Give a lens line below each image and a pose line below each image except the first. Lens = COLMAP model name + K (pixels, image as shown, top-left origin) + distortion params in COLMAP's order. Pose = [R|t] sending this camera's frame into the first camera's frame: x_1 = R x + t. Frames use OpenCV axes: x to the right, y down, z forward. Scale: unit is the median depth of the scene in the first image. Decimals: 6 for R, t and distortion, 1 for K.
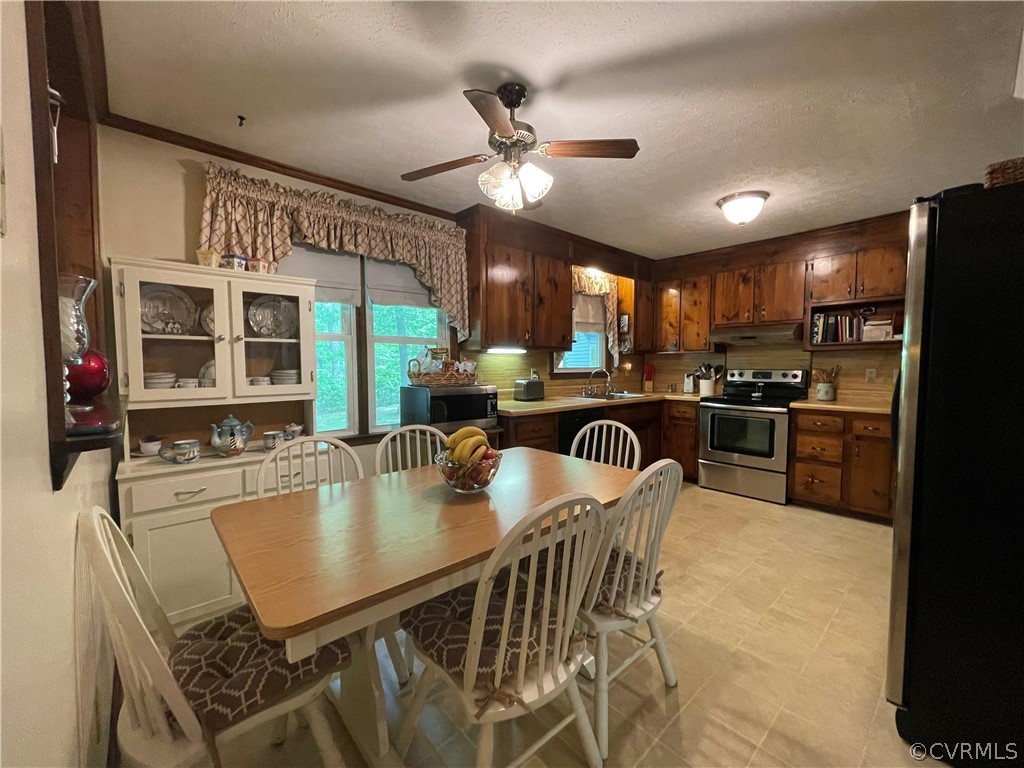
lens RADIAL K [[414.7, 0, 510.5], [0, 414.7, 386.1], [0, 0, 1]] dist [-0.002200, 0.000829]
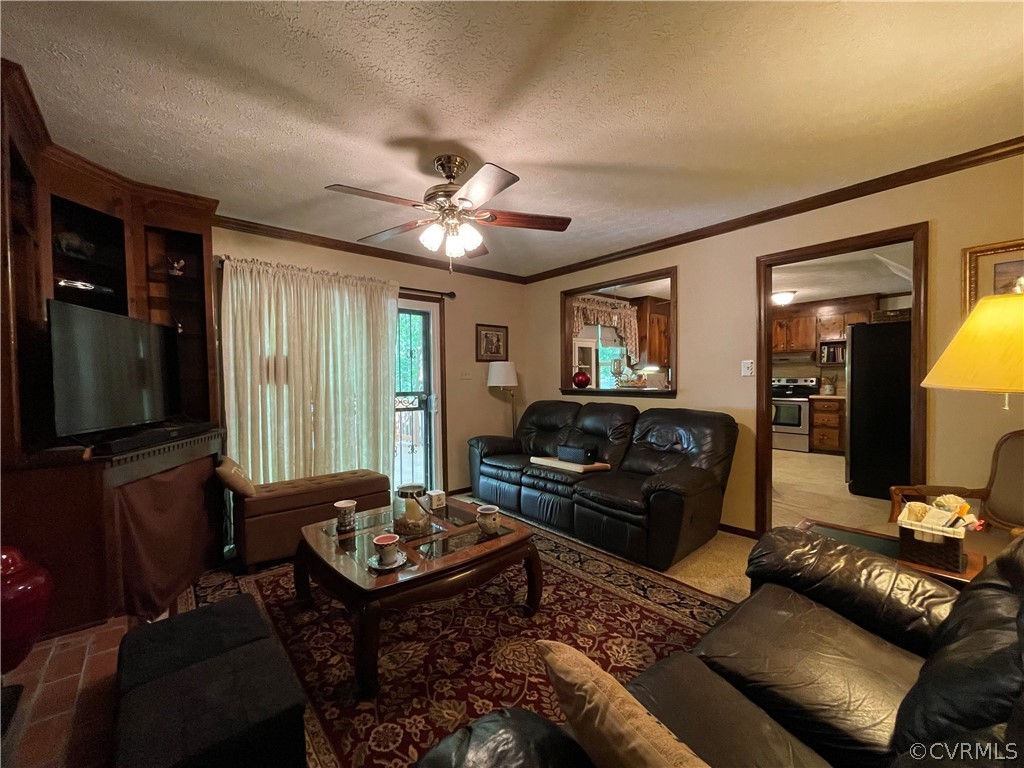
lens RADIAL K [[414.7, 0, 510.1], [0, 414.7, 387.7], [0, 0, 1]] dist [-0.002200, 0.000829]
pose [[0.999583, -0.010064, -0.027048, -0.554278], [0.009321, 0.999579, -0.027458, 0.040900], [0.027313, 0.027195, 0.999257, -0.802539]]
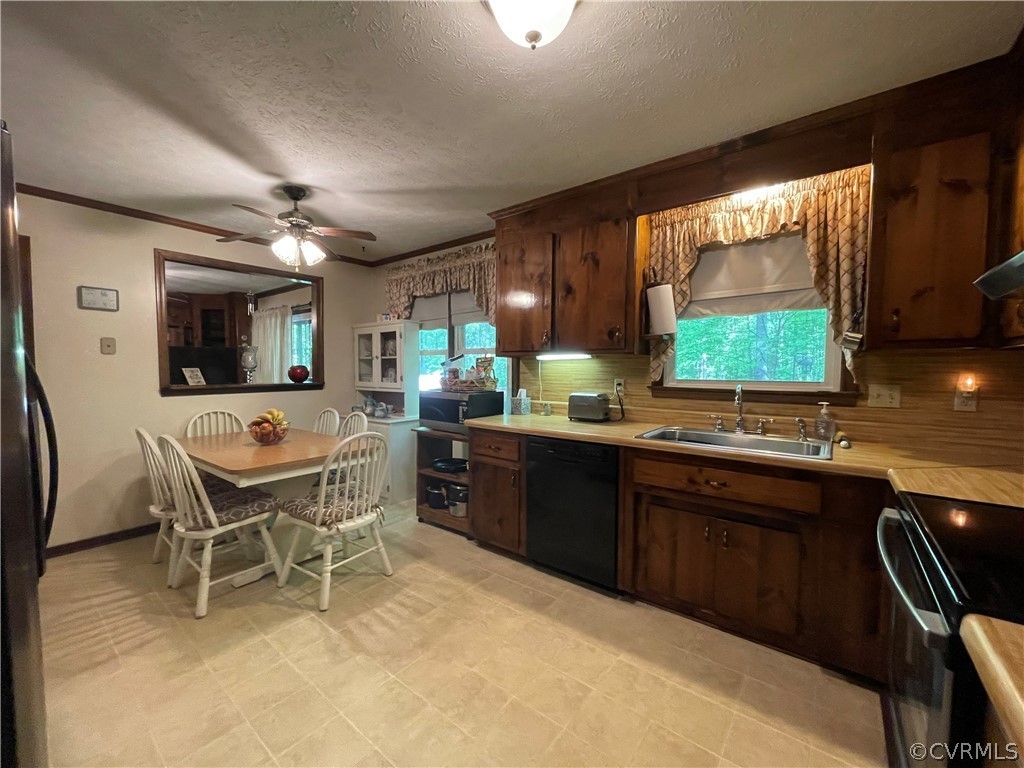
lens RADIAL K [[414.7, 0, 504.9], [0, 414.7, 385.2], [0, 0, 1]] dist [-0.002200, 0.000829]
pose [[0.160967, 0.048278, -0.985778, 0.768457], [-0.052947, 0.997787, 0.040220, -0.052680], [0.985538, 0.045720, 0.163167, 0.724423]]
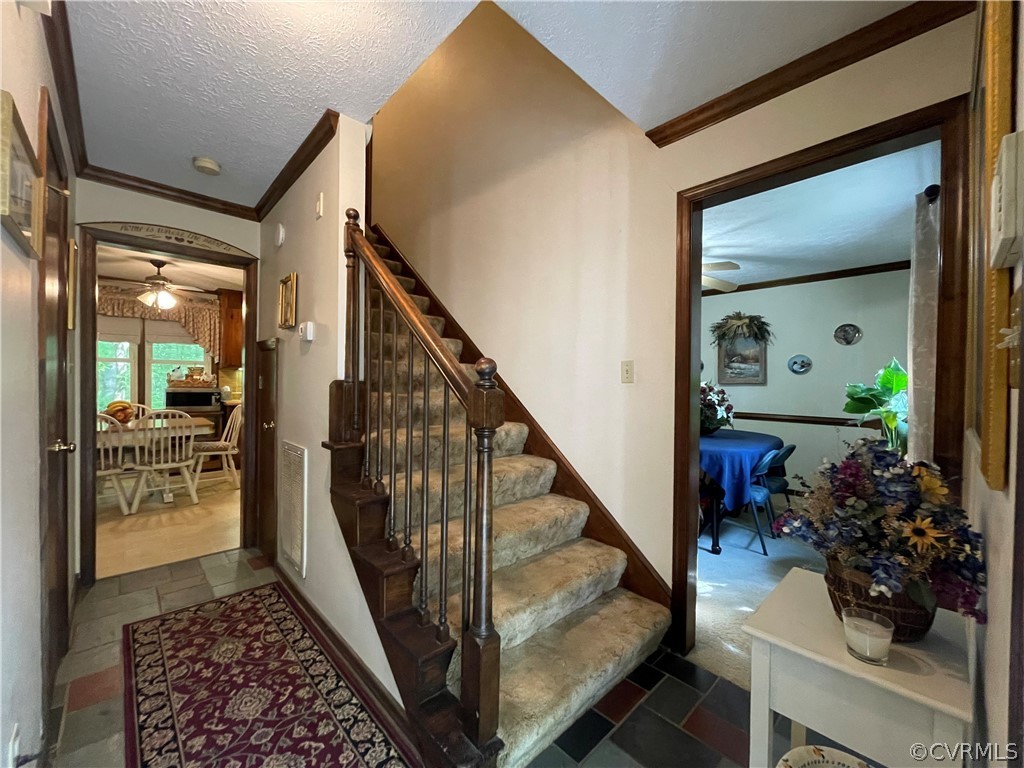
lens RADIAL K [[414.7, 0, 505.0], [0, 414.7, 383.3], [0, 0, 1]] dist [-0.002200, 0.000829]
pose [[0.999719, 0.012146, 0.020337, 0.915425], [-0.010960, 0.998287, -0.057474, 0.052930], [-0.021001, 0.057235, 0.998140, -0.646128]]
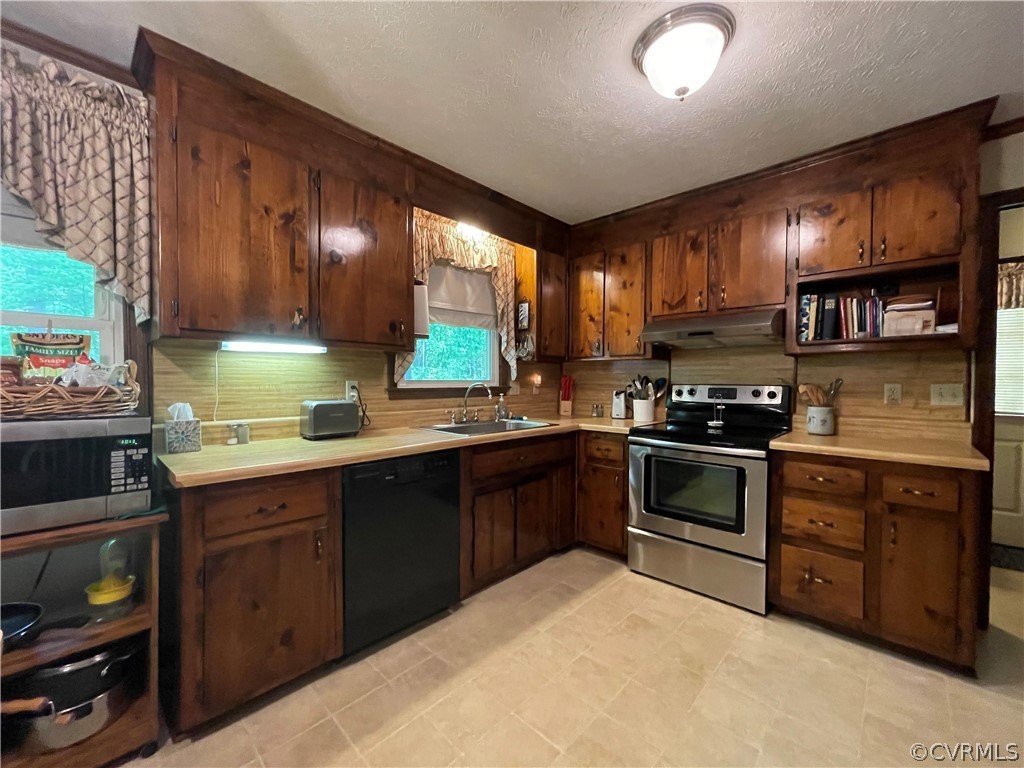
lens RADIAL K [[414.7, 0, 511.1], [0, 414.7, 386.0], [0, 0, 1]] dist [-0.002200, 0.000829]
pose [[0.996748, 0.004208, 0.080467, 0.246362], [-0.001104, 0.999255, -0.038578, -0.013559], [-0.080569, 0.038364, 0.996010, 0.415986]]
